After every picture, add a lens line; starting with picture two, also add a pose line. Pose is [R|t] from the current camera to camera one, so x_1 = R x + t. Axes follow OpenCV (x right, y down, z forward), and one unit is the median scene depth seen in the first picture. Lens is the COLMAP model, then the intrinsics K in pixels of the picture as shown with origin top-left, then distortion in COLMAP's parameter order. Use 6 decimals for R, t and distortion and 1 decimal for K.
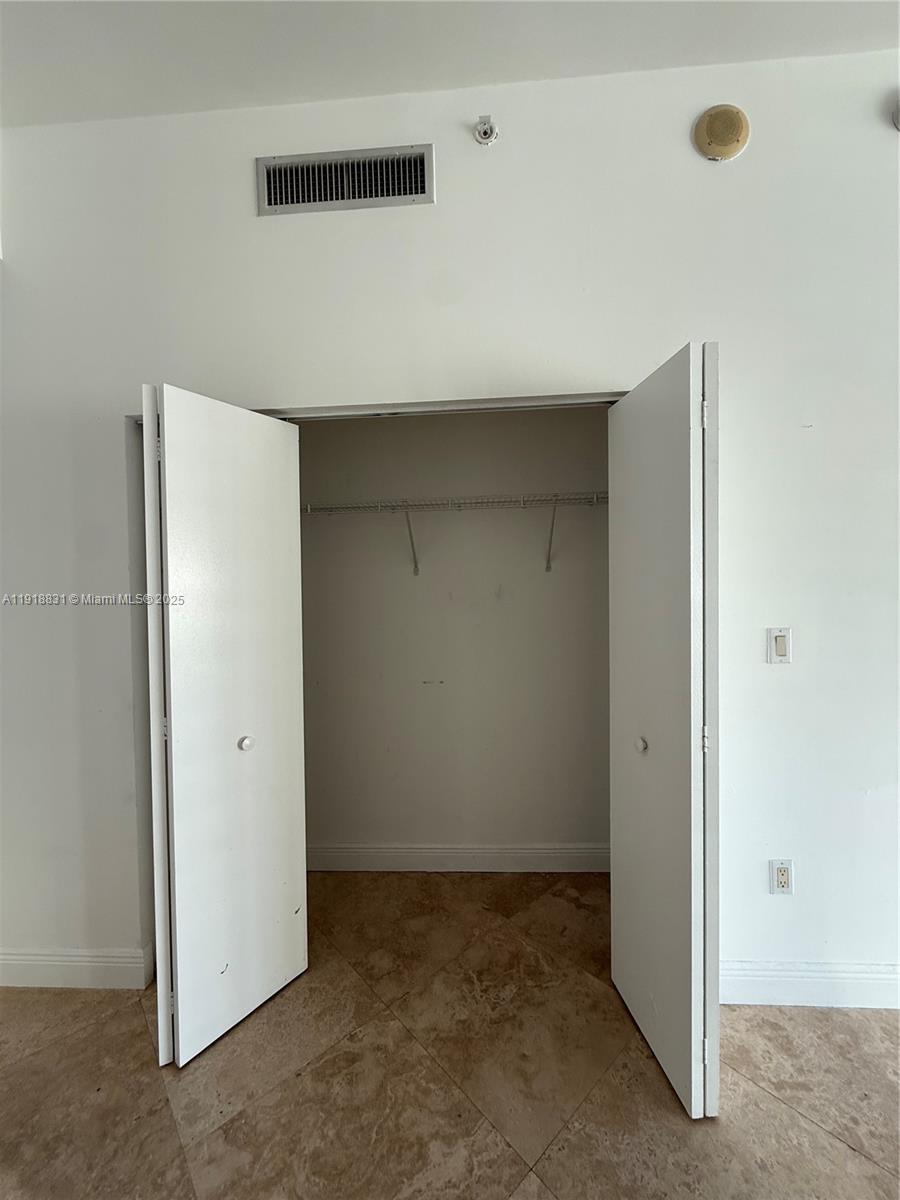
lens RADIAL K [[477.4, 0, 449.0], [0, 477.4, 600.9], [0, 0, 1]] dist [0.002490, -0.000243]
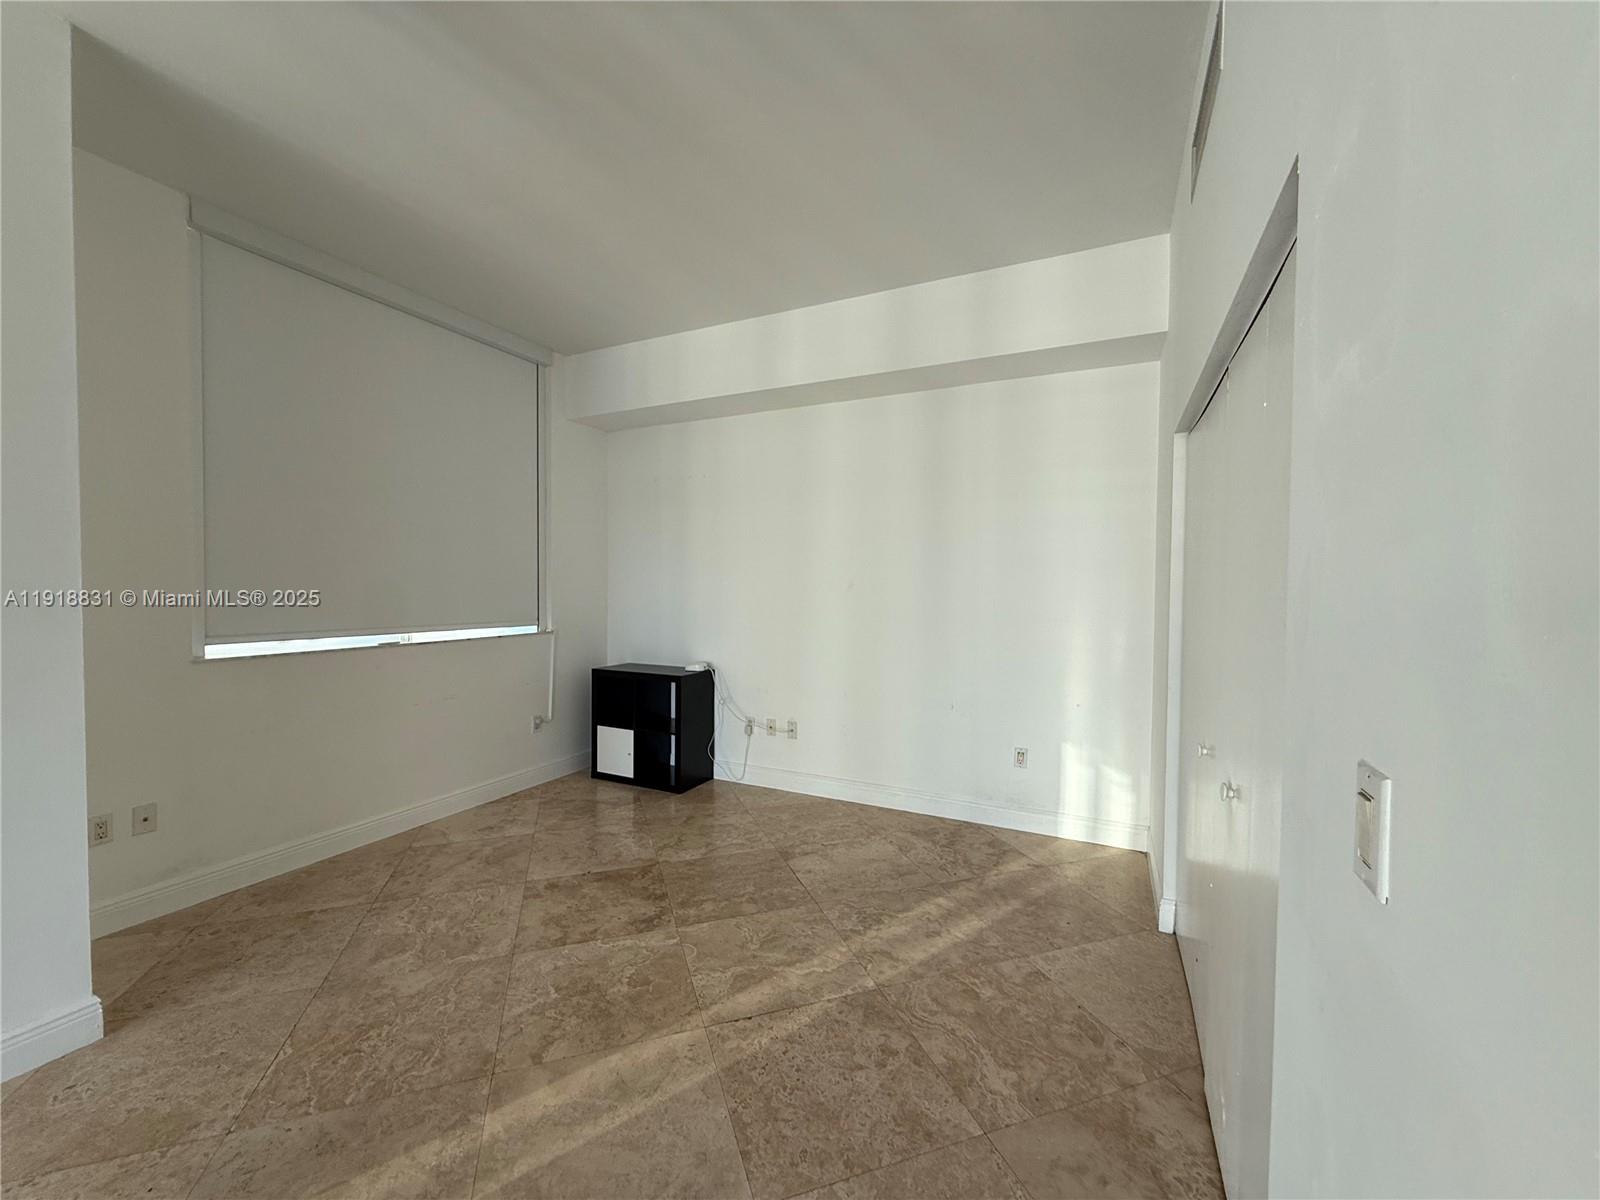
lens RADIAL K [[636.5, 0, 798.7], [0, 636.5, 602.4], [0, 0, 1]] dist [0.002490, -0.000243]
pose [[-0.387294, 0.043846, -0.920913, 1.470964], [-0.022656, 0.998114, 0.057049, -0.065470], [0.921678, 0.042959, -0.385570, 1.028362]]
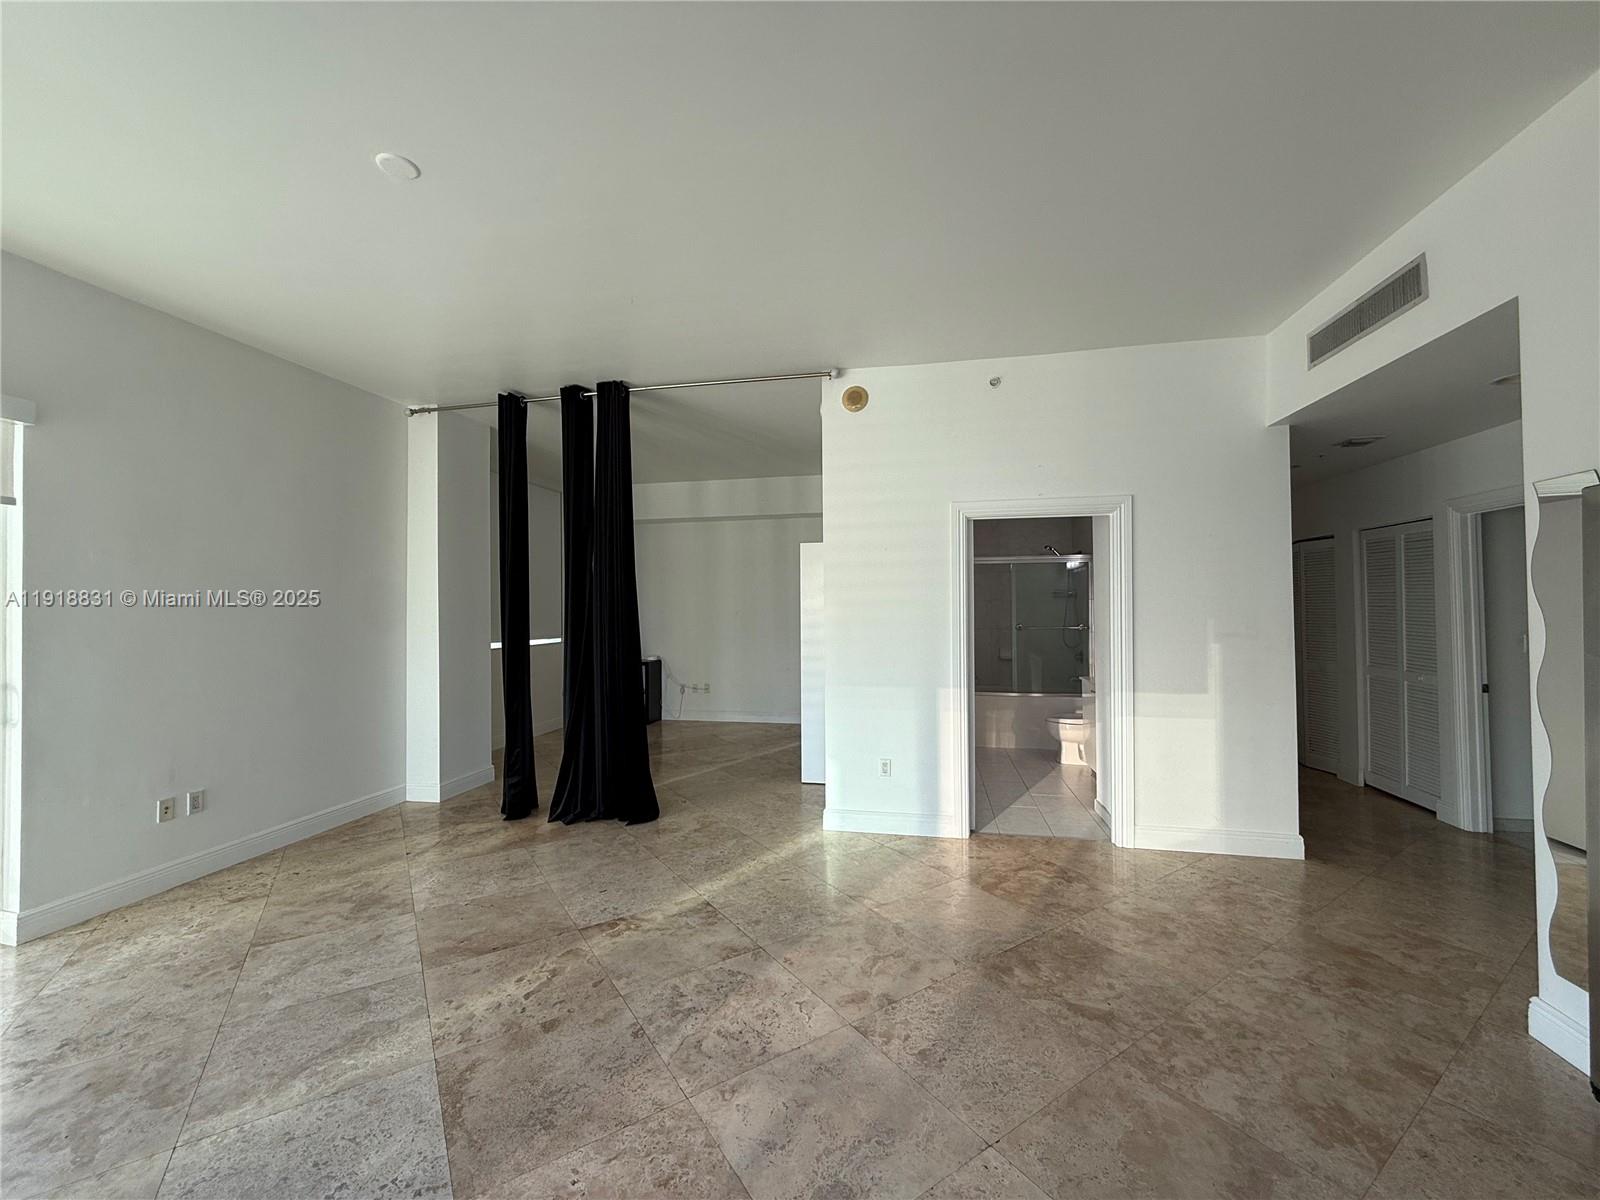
lens RADIAL K [[636.5, 0, 798.5], [0, 636.5, 587.5], [0, 0, 1]] dist [0.002490, -0.000243]
pose [[-0.142505, -0.006074, -0.989775, 4.745247], [-0.012854, 0.999908, -0.004286, -0.205067], [0.989711, 0.012112, -0.142570, 1.555962]]
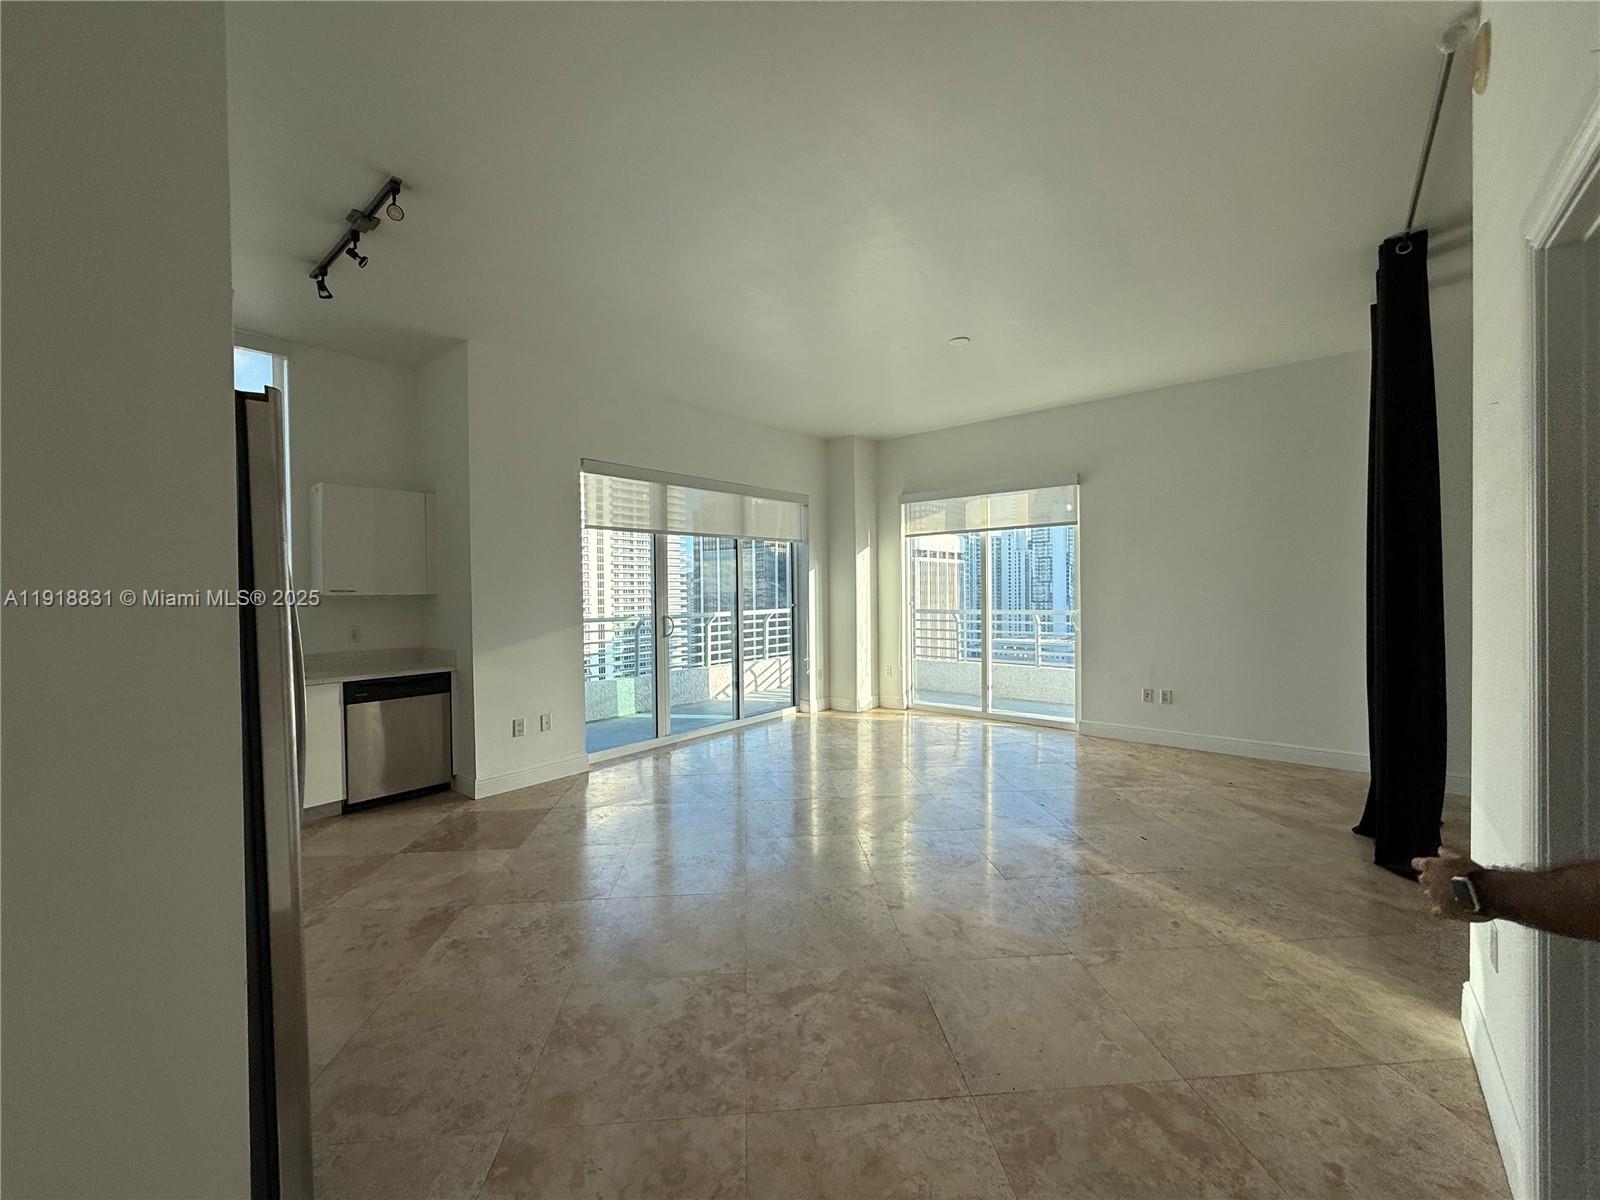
lens RADIAL K [[636.5, 0, 798.7], [0, 636.5, 597.9], [0, 0, 1]] dist [0.002490, -0.000243]
pose [[-0.795236, 0.025331, 0.605770, 1.786247], [0.046238, 0.998751, 0.018936, -0.118516], [-0.604534, 0.043068, -0.795414, 3.432928]]
